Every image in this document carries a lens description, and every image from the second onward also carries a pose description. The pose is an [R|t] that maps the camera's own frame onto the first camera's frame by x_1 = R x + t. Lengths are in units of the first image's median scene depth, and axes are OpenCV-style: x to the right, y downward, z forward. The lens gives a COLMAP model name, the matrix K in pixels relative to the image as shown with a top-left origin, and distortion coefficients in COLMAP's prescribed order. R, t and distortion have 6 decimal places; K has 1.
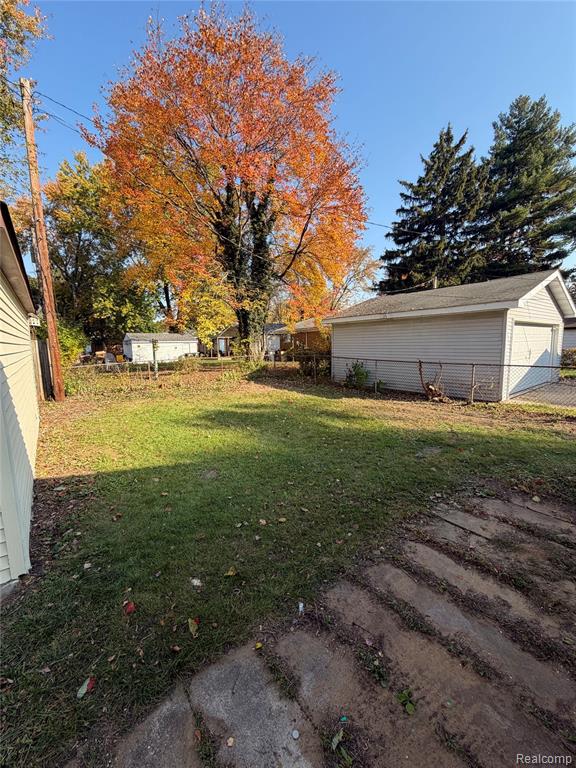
lens RADIAL K [[307.2, 0, 289.2], [0, 307.2, 383.9], [0, 0, 1]] dist [0.001336, -0.000189]
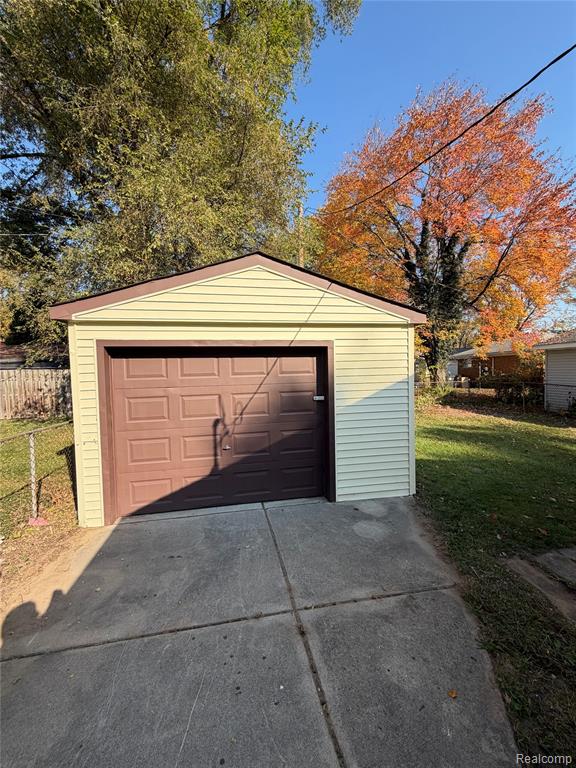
lens RADIAL K [[307.2, 0, 288.0], [0, 307.2, 383.7], [0, 0, 1]] dist [0.001336, -0.000189]
pose [[0.883656, 0.018711, -0.467762, -0.091111], [-0.055982, 0.996254, -0.065906, 0.012904], [0.464777, 0.084425, 0.881394, -0.156560]]
